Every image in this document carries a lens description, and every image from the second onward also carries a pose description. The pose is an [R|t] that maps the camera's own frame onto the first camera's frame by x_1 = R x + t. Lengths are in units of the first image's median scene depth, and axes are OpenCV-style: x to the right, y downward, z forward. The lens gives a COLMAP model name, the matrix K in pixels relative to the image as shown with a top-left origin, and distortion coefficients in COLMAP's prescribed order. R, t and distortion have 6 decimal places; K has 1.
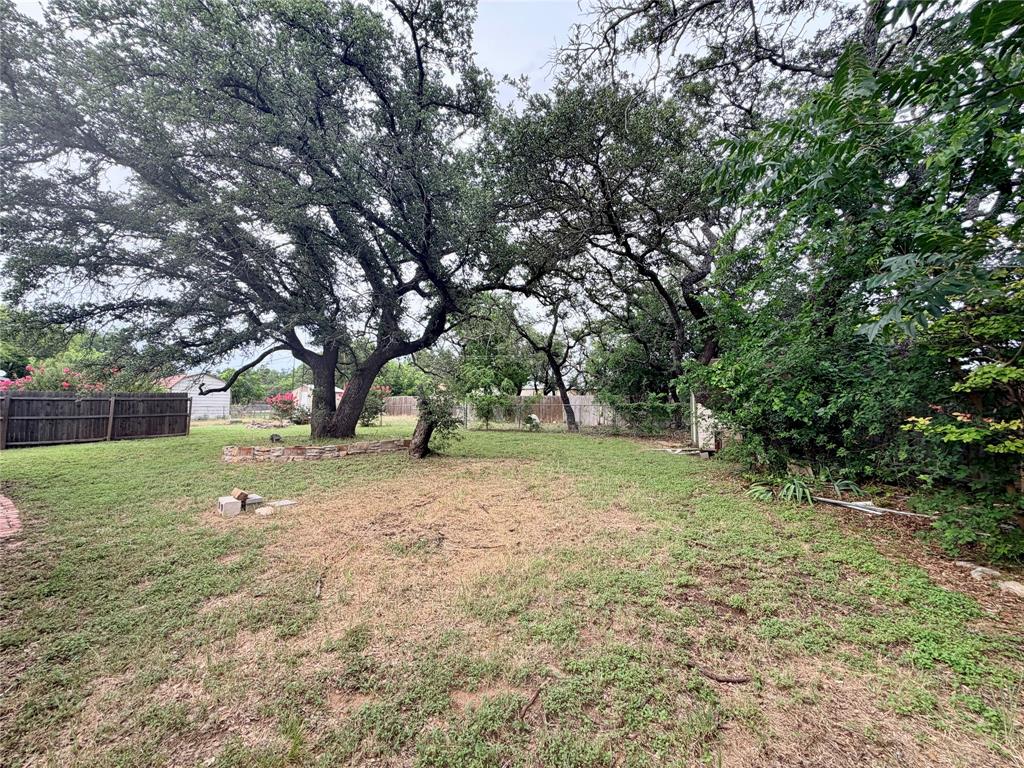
lens RADIAL K [[410.6, 0, 512.0], [0, 410.6, 384.0], [0, 0, 1]] dist [-0.001036, -0.000072]
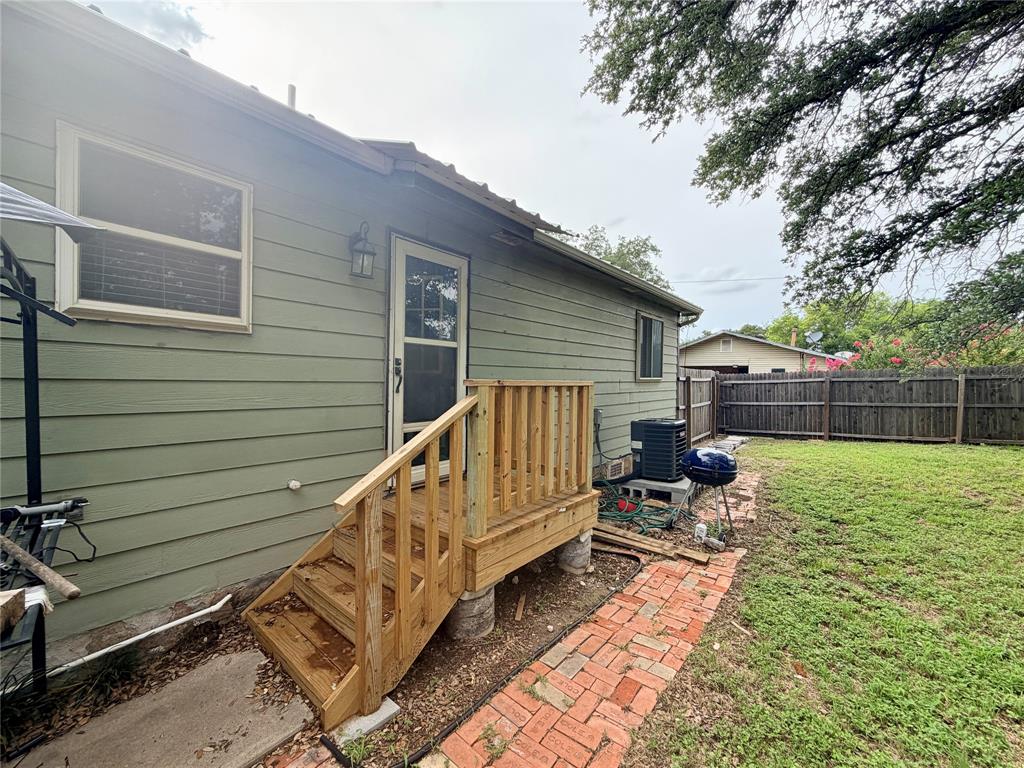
lens RADIAL K [[410.6, 0, 512.0], [0, 410.6, 384.0], [0, 0, 1]] dist [-0.001036, -0.000072]
pose [[-0.041880, 0.001536, -0.999121, -0.321454], [0.062244, 0.998060, -0.001074, 0.003721], [0.997182, -0.062235, -0.041894, 0.344107]]
